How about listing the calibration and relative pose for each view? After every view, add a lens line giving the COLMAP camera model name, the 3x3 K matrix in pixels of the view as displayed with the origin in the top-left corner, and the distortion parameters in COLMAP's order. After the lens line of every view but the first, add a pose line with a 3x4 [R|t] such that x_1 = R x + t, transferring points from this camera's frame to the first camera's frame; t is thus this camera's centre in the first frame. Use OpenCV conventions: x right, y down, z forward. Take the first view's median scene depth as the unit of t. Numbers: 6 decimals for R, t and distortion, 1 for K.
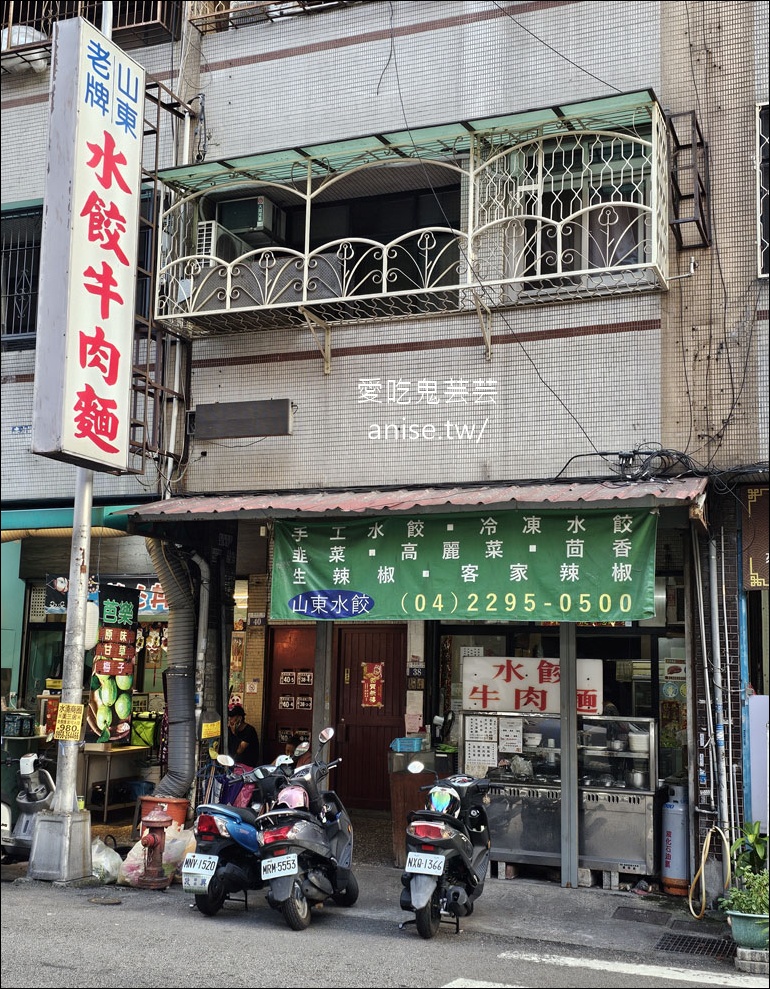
lens RADIAL K [[1198.5, 0, 385.0], [0, 1198.5, 494.5], [0, 0, 1]] dist [0.125863, -0.053495]
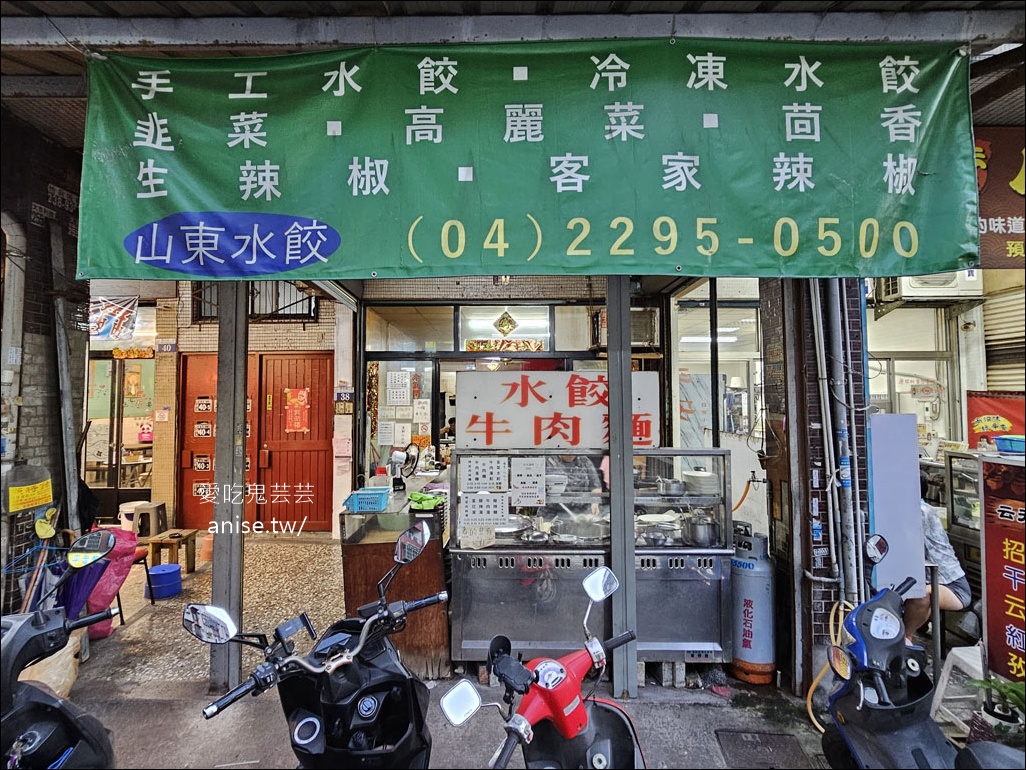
lens RADIAL K [[588.1, 0, 511.2], [0, 588.1, 370.1], [0, 0, 1]] dist [0.003741, -0.001445]
pose [[0.935341, -0.005624, 0.353704, -0.026074], [-0.030796, 0.994783, 0.097256, 0.111550], [-0.352406, -0.101860, 0.930287, 0.752293]]
